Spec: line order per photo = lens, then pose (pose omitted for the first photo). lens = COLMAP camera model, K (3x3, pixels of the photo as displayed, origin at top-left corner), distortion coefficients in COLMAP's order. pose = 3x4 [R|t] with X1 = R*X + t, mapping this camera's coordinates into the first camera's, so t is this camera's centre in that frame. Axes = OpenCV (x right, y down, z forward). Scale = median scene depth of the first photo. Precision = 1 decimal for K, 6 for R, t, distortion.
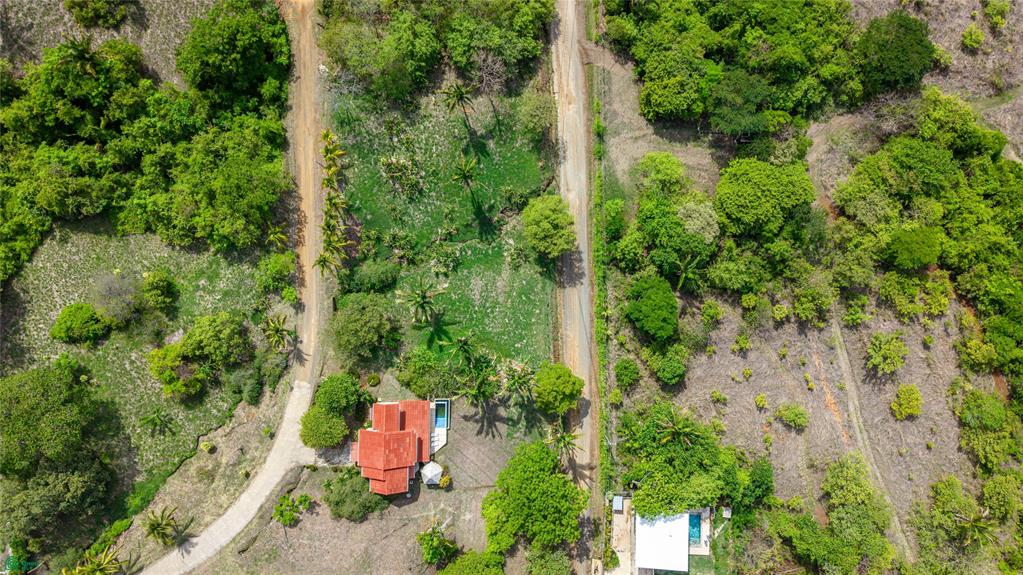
lens RADIAL K [[701.7, 0, 519.8], [0, 701.7, 256.9], [0, 0, 1]] dist [0.040548, -0.000565]
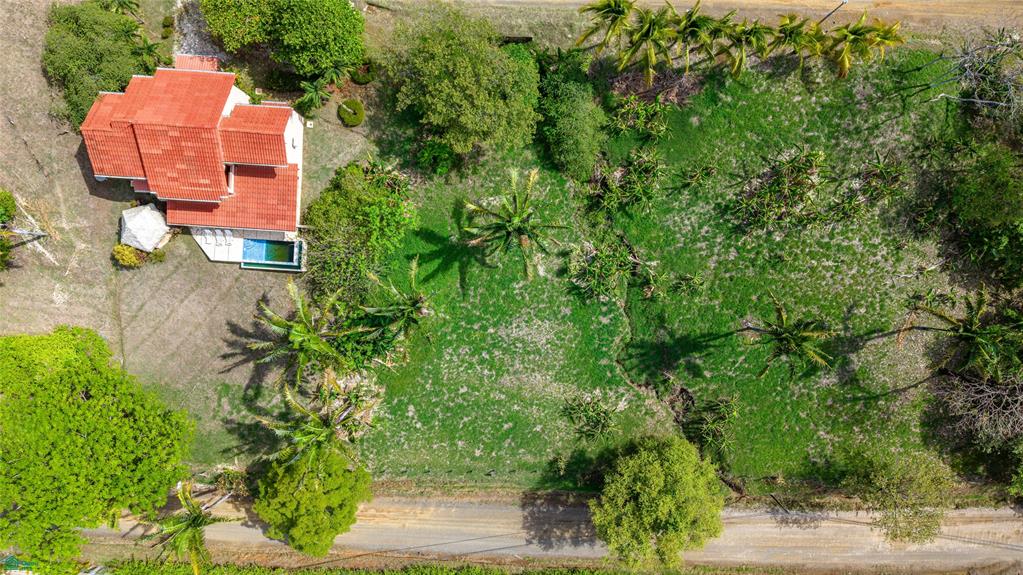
lens RADIAL K [[743.4, 0, 511.5], [0, 743.4, 287.3], [0, 0, 1]] dist [-0.006889, -0.004297]
pose [[-0.059496, 0.998171, -0.010752, -0.088921], [-0.996393, -0.058730, 0.061249, 0.029960], [0.060506, 0.014357, 0.998065, 0.491281]]
